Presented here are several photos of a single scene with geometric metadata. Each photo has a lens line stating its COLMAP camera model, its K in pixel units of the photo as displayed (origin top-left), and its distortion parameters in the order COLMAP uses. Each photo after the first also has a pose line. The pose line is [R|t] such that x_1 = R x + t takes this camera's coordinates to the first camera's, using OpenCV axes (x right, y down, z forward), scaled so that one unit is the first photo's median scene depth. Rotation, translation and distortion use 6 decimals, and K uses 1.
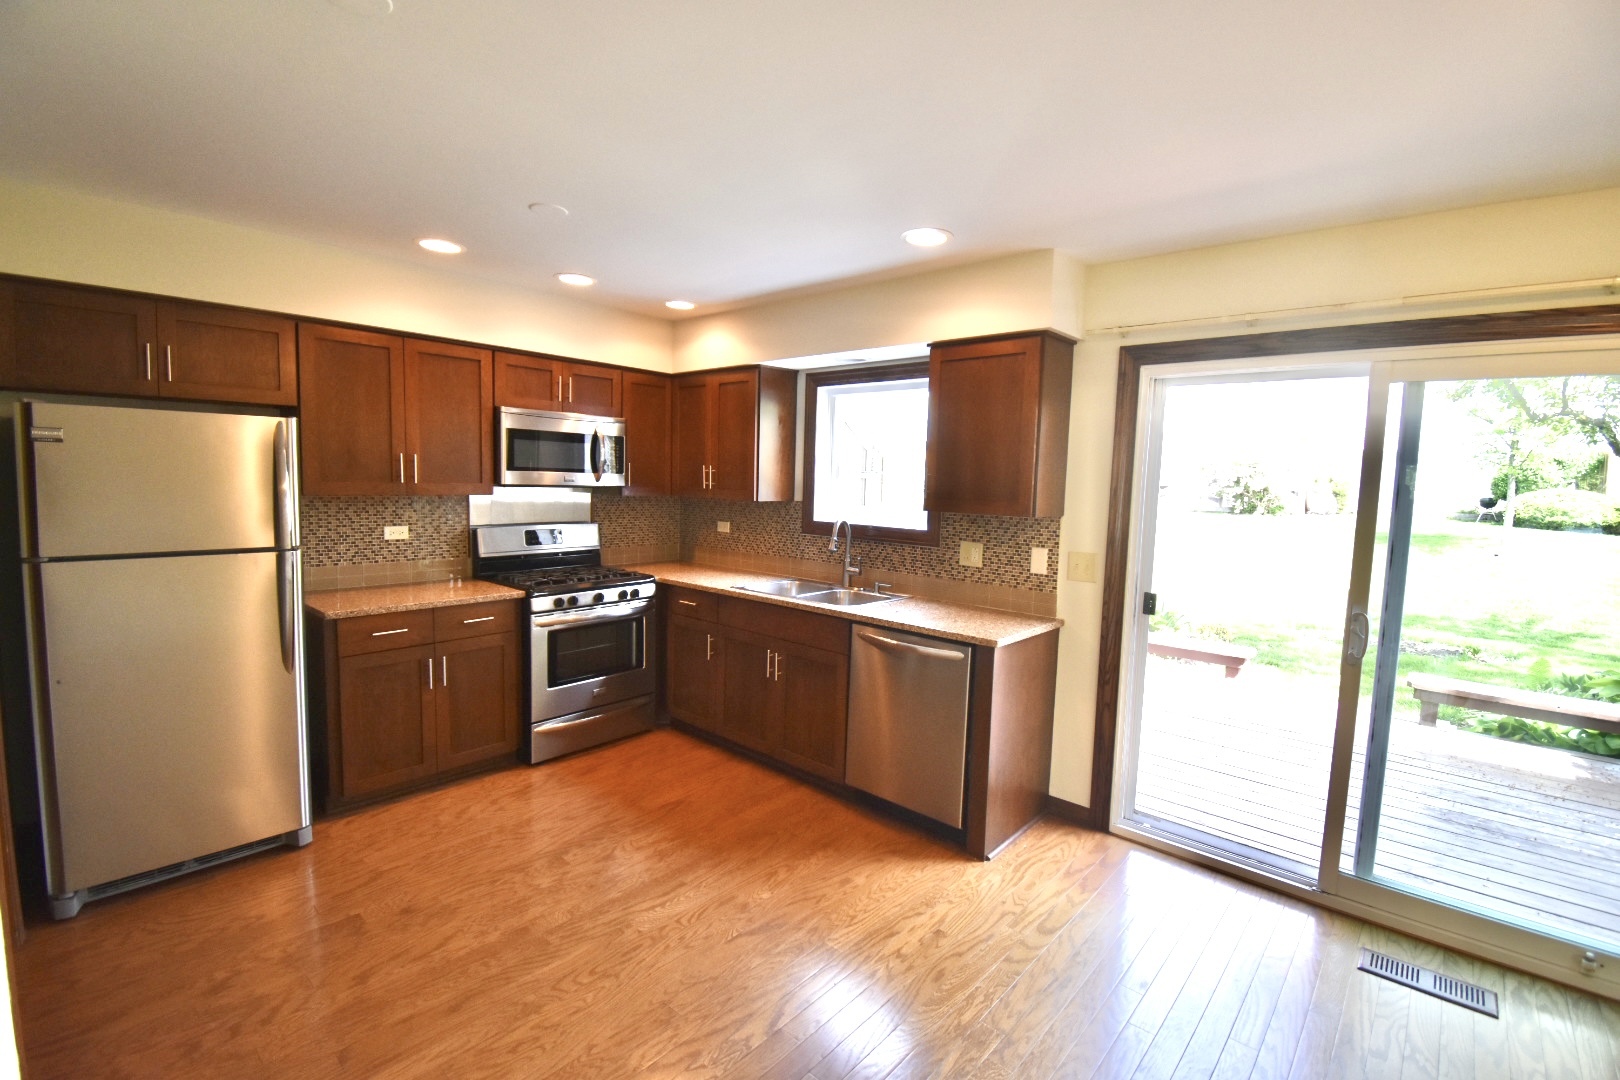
lens RADIAL K [[716.9, 0, 805.9], [0, 716.9, 537.0], [0, 0, 1]] dist [0.017060, -0.027123]
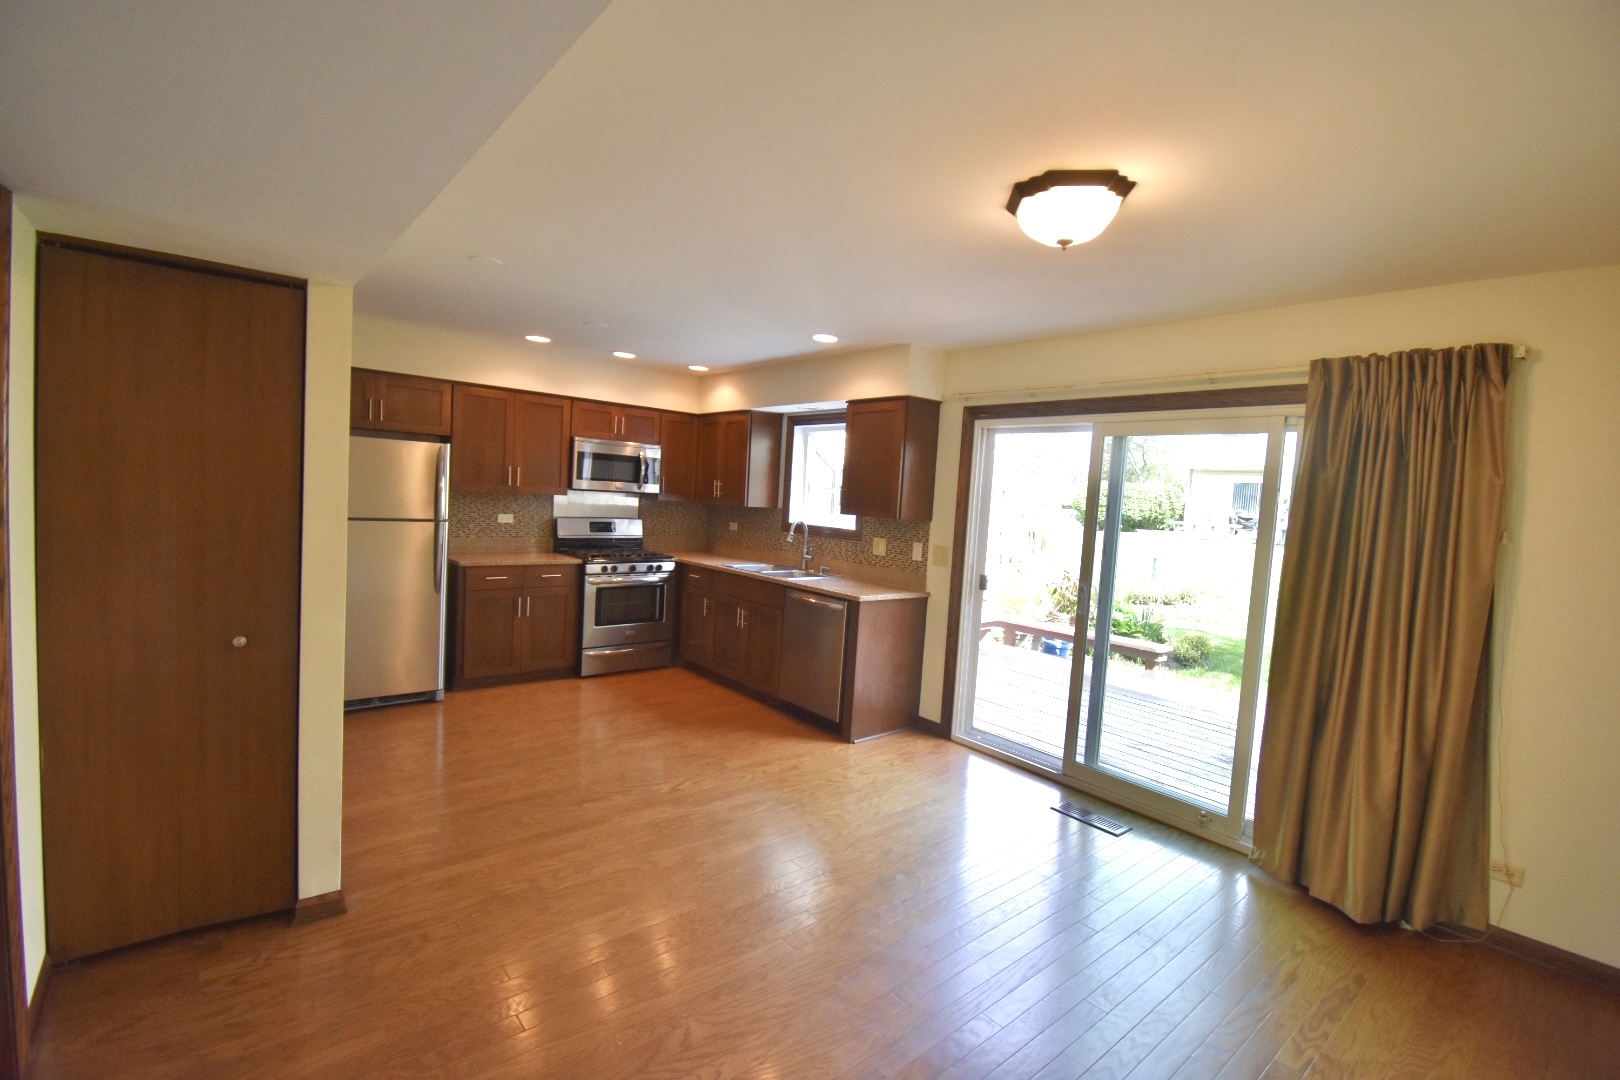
lens RADIAL K [[716.9, 0, 805.9], [0, 716.9, 537.0], [0, 0, 1]] dist [0.017060, -0.027123]
pose [[0.989009, 0.038757, -0.142682, 0.280430], [-0.042936, 0.998731, -0.026328, 0.046952], [0.141481, 0.032165, 0.989418, -0.417036]]
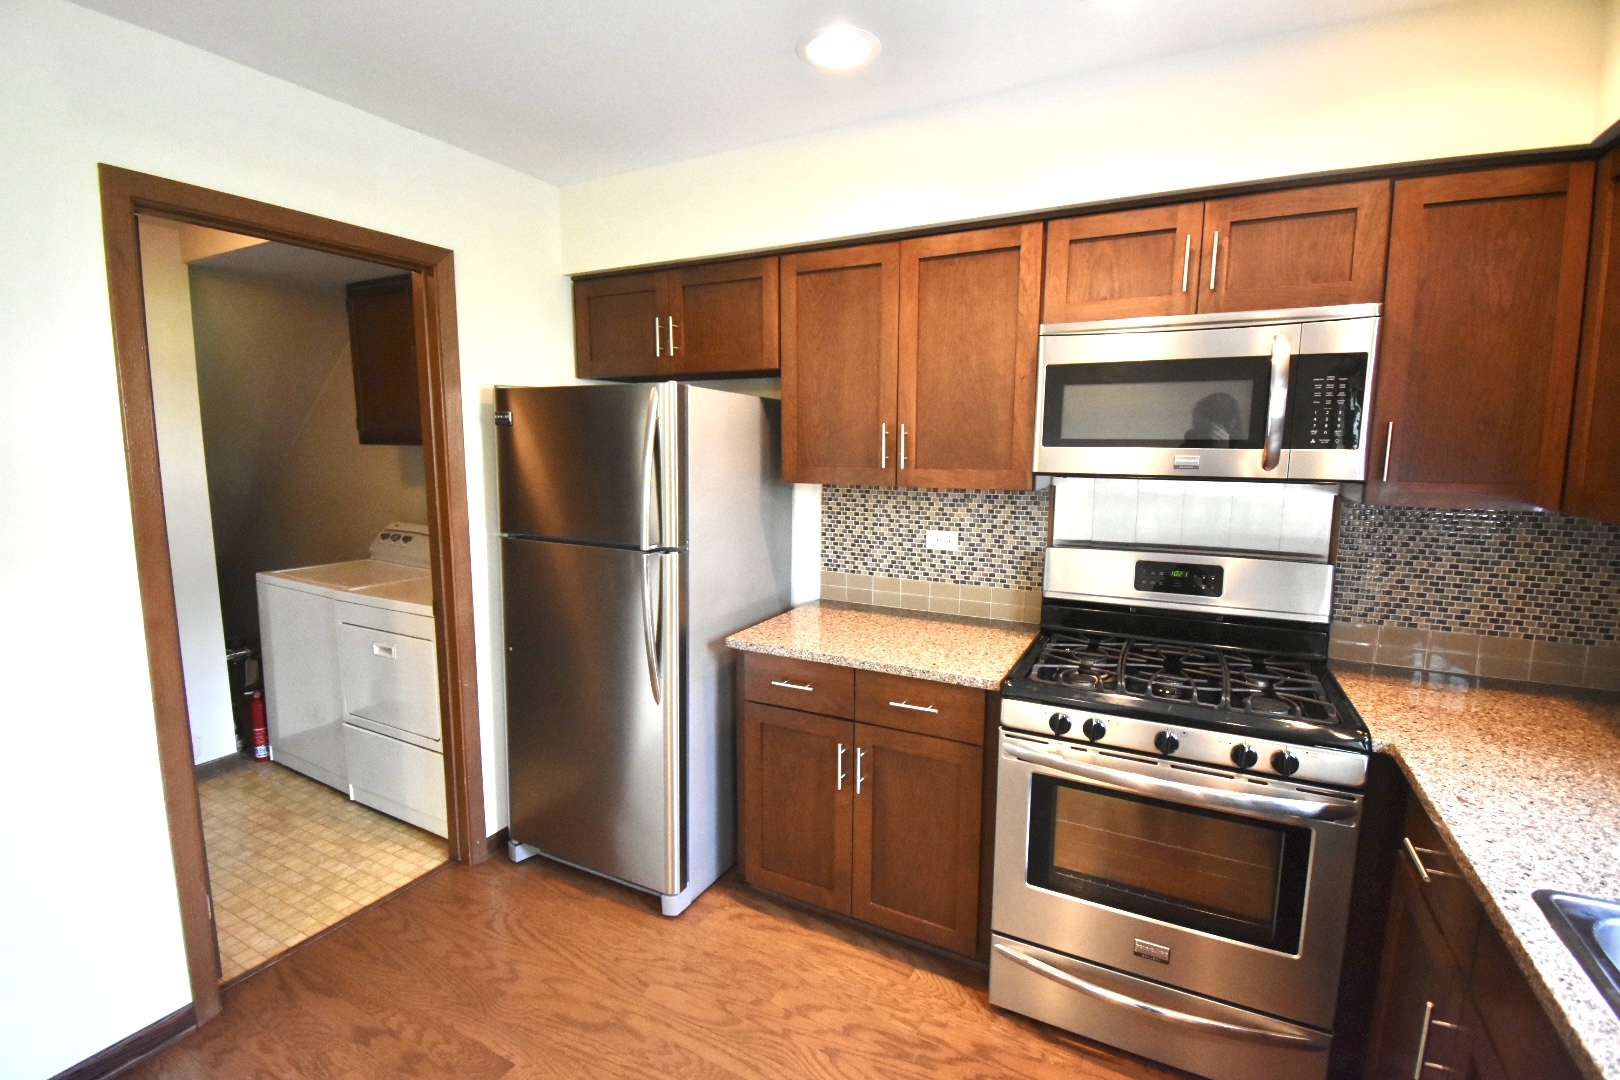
lens RADIAL K [[716.9, 0, 805.9], [0, 716.9, 537.0], [0, 0, 1]] dist [0.017060, -0.027123]
pose [[0.245941, 0.103033, -0.963793, 0.059801], [-0.077751, 0.993227, 0.086339, -0.059974], [0.966161, 0.053701, 0.252286, 0.721754]]
